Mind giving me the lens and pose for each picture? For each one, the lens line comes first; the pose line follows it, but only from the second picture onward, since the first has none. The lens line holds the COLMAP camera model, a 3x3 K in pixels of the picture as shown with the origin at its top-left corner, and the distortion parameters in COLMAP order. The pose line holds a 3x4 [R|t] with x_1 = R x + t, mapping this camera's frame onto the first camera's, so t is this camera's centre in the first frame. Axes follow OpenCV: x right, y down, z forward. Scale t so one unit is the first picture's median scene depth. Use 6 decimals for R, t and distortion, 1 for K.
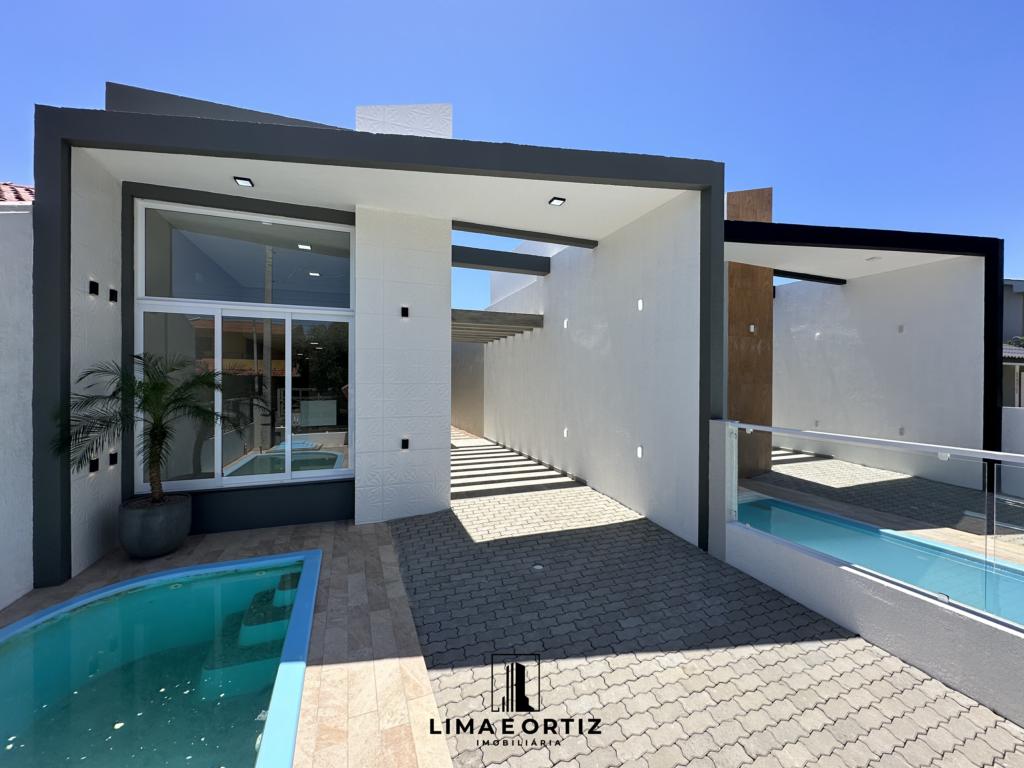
lens RADIAL K [[409.1, 0, 513.7], [0, 409.1, 382.3], [0, 0, 1]] dist [-0.002604, 0.000397]
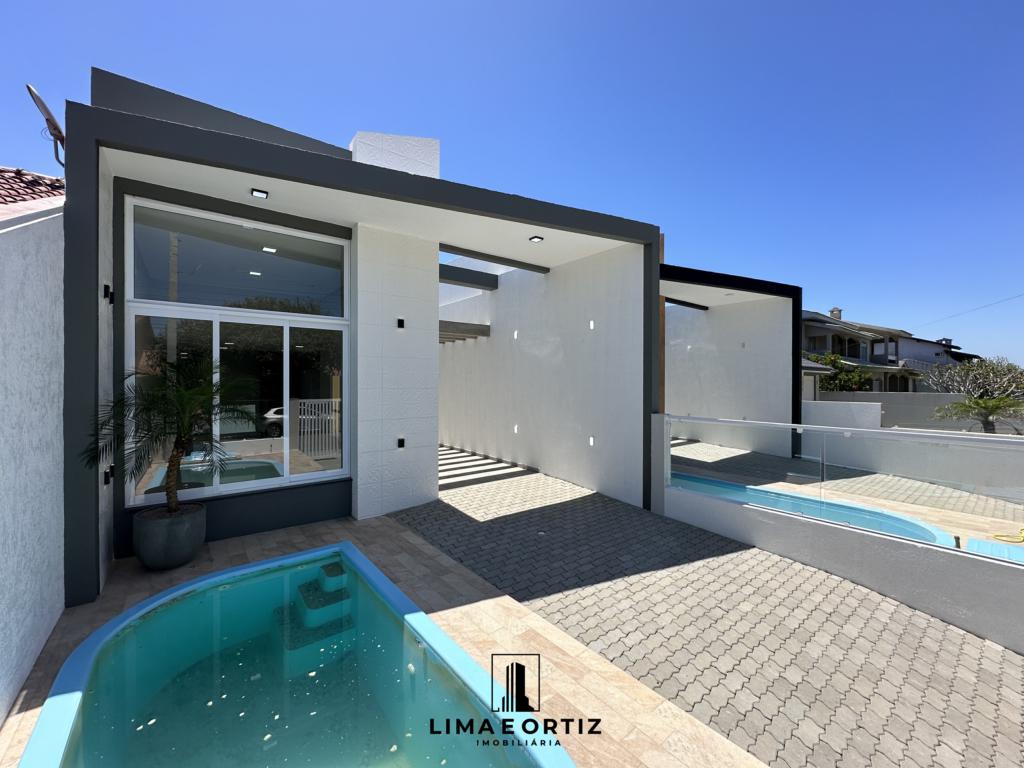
lens RADIAL K [[409.1, 0, 513.7], [0, 409.1, 382.3], [0, 0, 1]] dist [-0.002604, 0.000397]
pose [[0.956458, -0.002934, 0.291854, -0.341199], [0.003098, 0.999995, -0.000097, -0.013859], [-0.291852, 0.000997, 0.956463, -0.164352]]
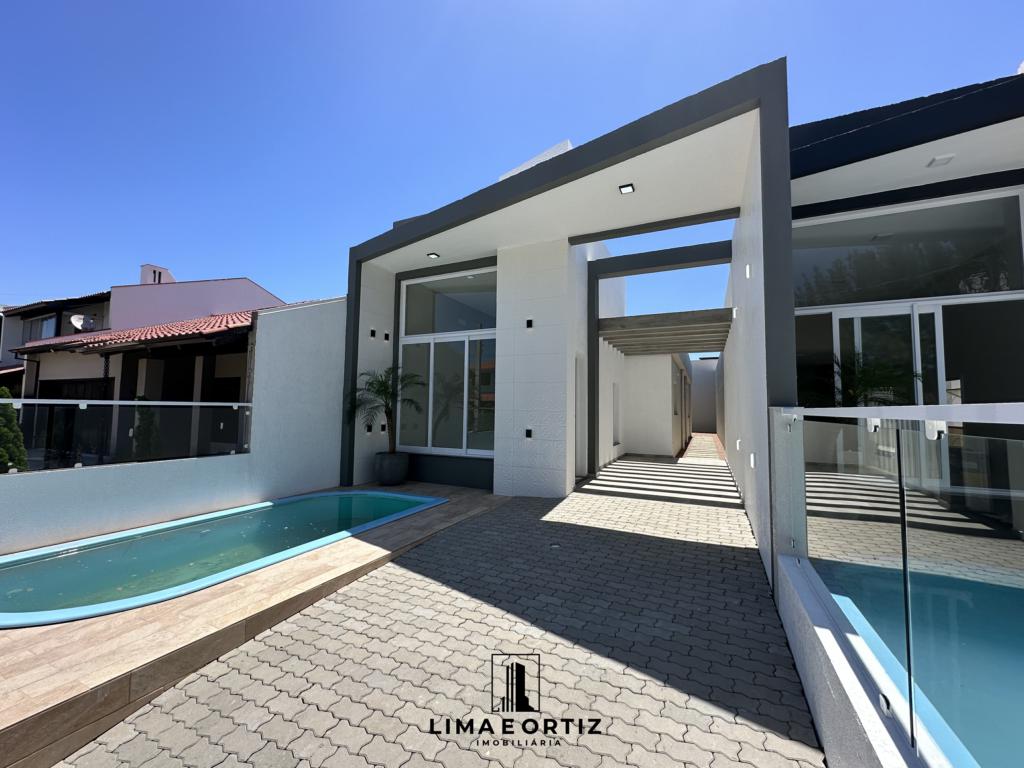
lens RADIAL K [[409.3, 0, 512.9], [0, 409.3, 382.1], [0, 0, 1]] dist [-0.001373, 0.000030]
pose [[0.685186, -0.041487, -0.727186, 0.658240], [-0.013707, 0.997465, -0.069823, 0.098518], [0.728239, 0.057809, 0.682881, 0.169753]]
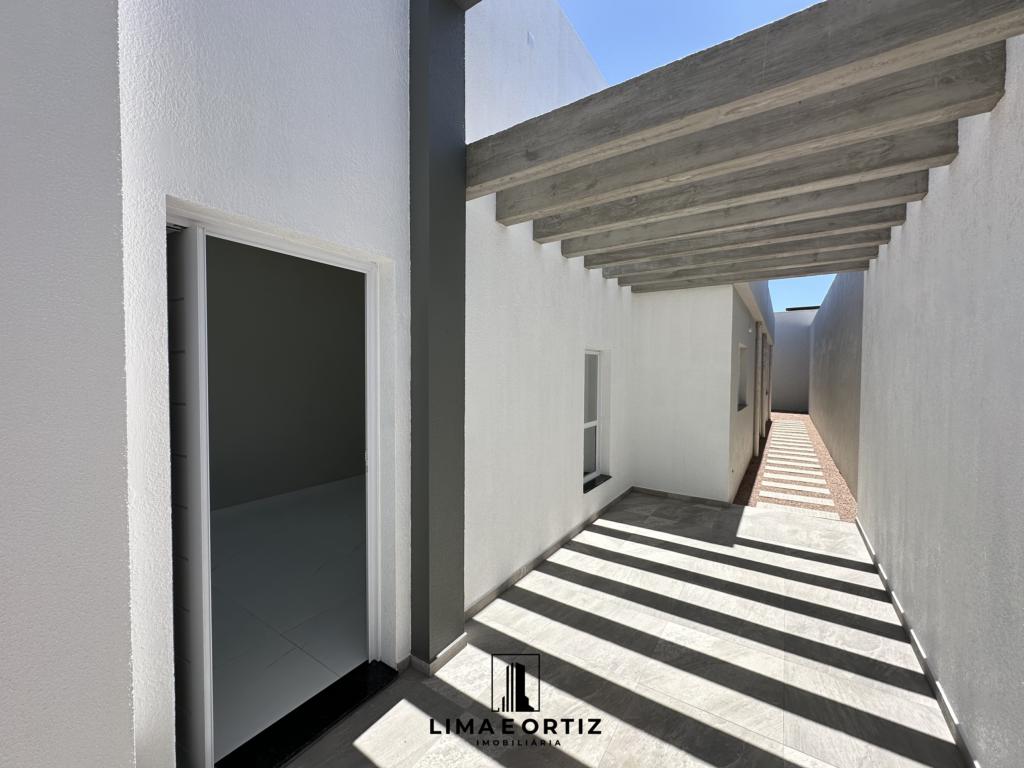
lens RADIAL K [[409.1, 0, 513.7], [0, 409.1, 382.3], [0, 0, 1]] dist [-0.002604, 0.000397]
pose [[0.568547, 0.023705, -0.822309, 0.142719], [-0.007935, 0.999696, 0.023332, -0.000240], [0.822612, -0.006740, 0.568563, 1.338343]]
